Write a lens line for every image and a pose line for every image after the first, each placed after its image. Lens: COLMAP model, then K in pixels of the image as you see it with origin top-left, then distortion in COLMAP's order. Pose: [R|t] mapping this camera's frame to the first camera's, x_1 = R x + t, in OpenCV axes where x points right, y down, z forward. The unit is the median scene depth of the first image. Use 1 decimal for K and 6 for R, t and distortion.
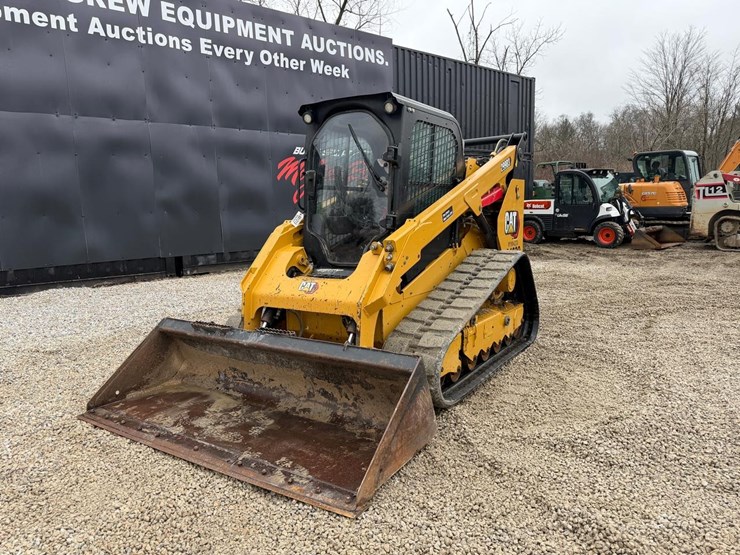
lens RADIAL K [[523.7, 0, 366.4], [0, 523.7, 280.4], [0, 0, 1]] dist [0.029475, -0.034128]
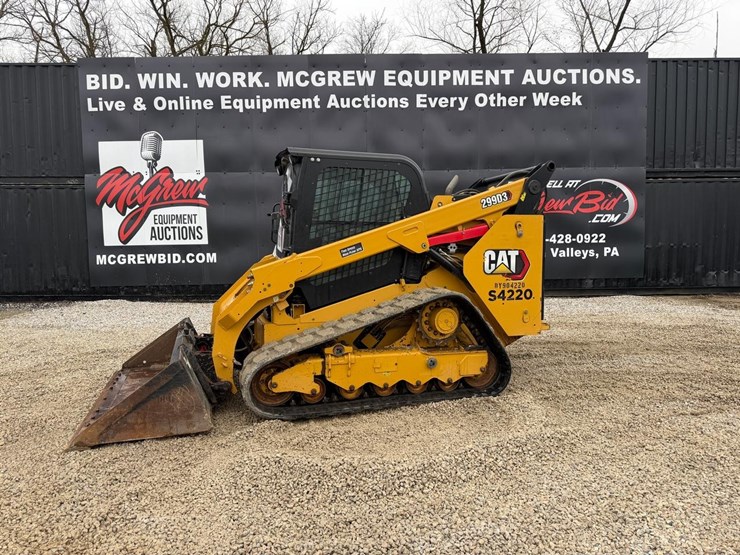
lens RADIAL K [[523.7, 0, 366.4], [0, 523.7, 280.4], [0, 0, 1]] dist [0.029475, -0.034128]
pose [[0.768483, 0.061428, -0.636915, 0.343731], [-0.100859, 0.994567, -0.025771, -0.015964], [0.631872, 0.084044, 0.770503, 0.079619]]
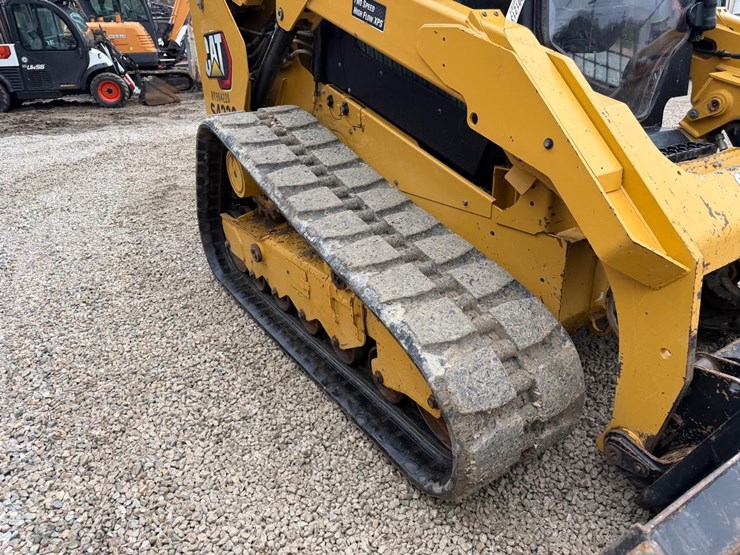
lens RADIAL K [[523.7, 0, 366.4], [0, 523.7, 280.4], [0, 0, 1]] dist [0.029475, -0.034128]
pose [[0.420316, -0.367079, 0.829812, -0.197990], [0.154602, 0.930116, 0.333141, -0.033051], [-0.894110, -0.011734, 0.447694, 0.394427]]
